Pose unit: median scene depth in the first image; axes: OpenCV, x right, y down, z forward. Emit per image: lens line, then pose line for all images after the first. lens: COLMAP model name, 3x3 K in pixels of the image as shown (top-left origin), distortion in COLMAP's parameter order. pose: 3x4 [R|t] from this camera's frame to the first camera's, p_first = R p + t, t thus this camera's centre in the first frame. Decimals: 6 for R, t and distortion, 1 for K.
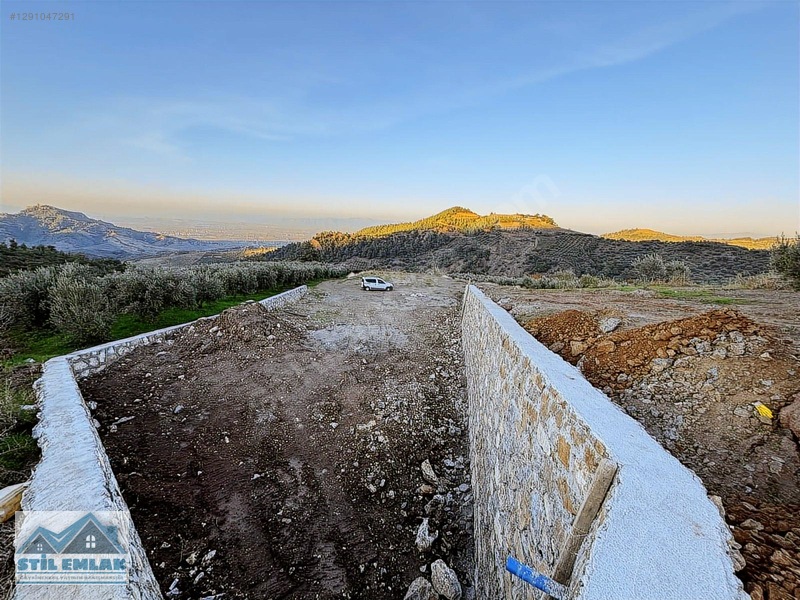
lens RADIAL K [[324.5, 0, 400.0], [0, 324.5, 300.0], [0, 0, 1]] dist [0.001357, -0.000534]
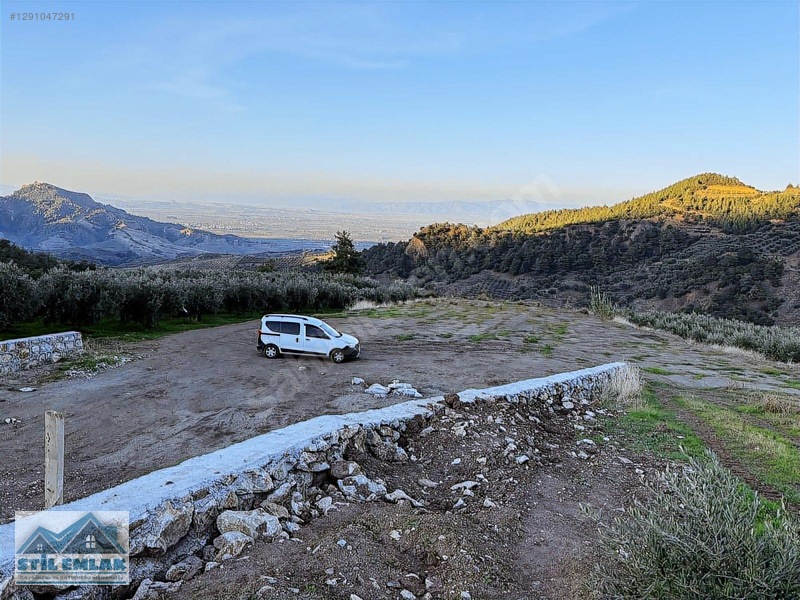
lens RADIAL K [[598.1, 0, 413.8], [0, 598.1, 301.7], [0, 0, 1]] dist [-0.001216, 0.004376]
pose [[0.957135, 0.042337, -0.286532, 0.447278], [-0.065772, 0.995186, -0.072661, -0.113772], [0.282076, 0.088392, 0.955311, 1.063878]]
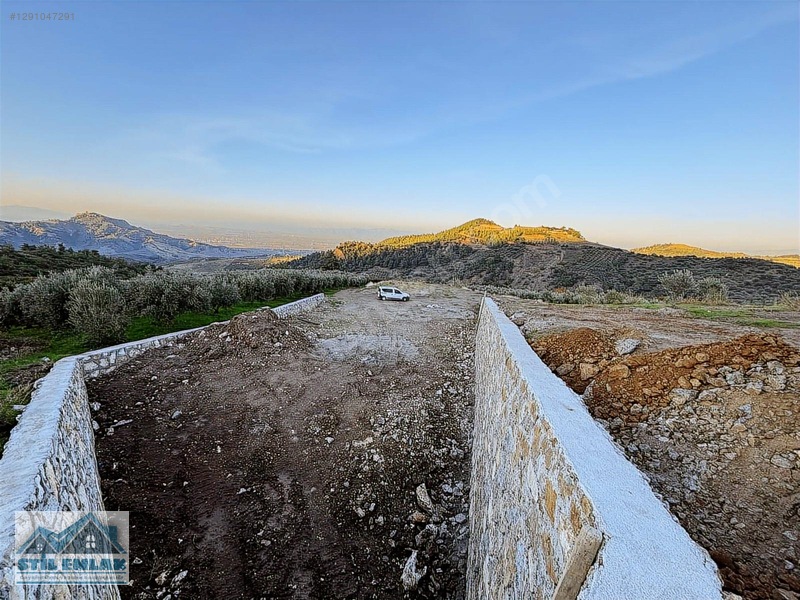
lens RADIAL K [[324.5, 0, 400.0], [0, 324.5, 300.0], [0, 0, 1]] dist [0.001357, -0.000534]
pose [[0.997512, 0.027963, -0.064707, 0.029652], [-0.030004, 0.999075, -0.030793, -0.001995], [0.063786, 0.032658, 0.997429, 0.023822]]
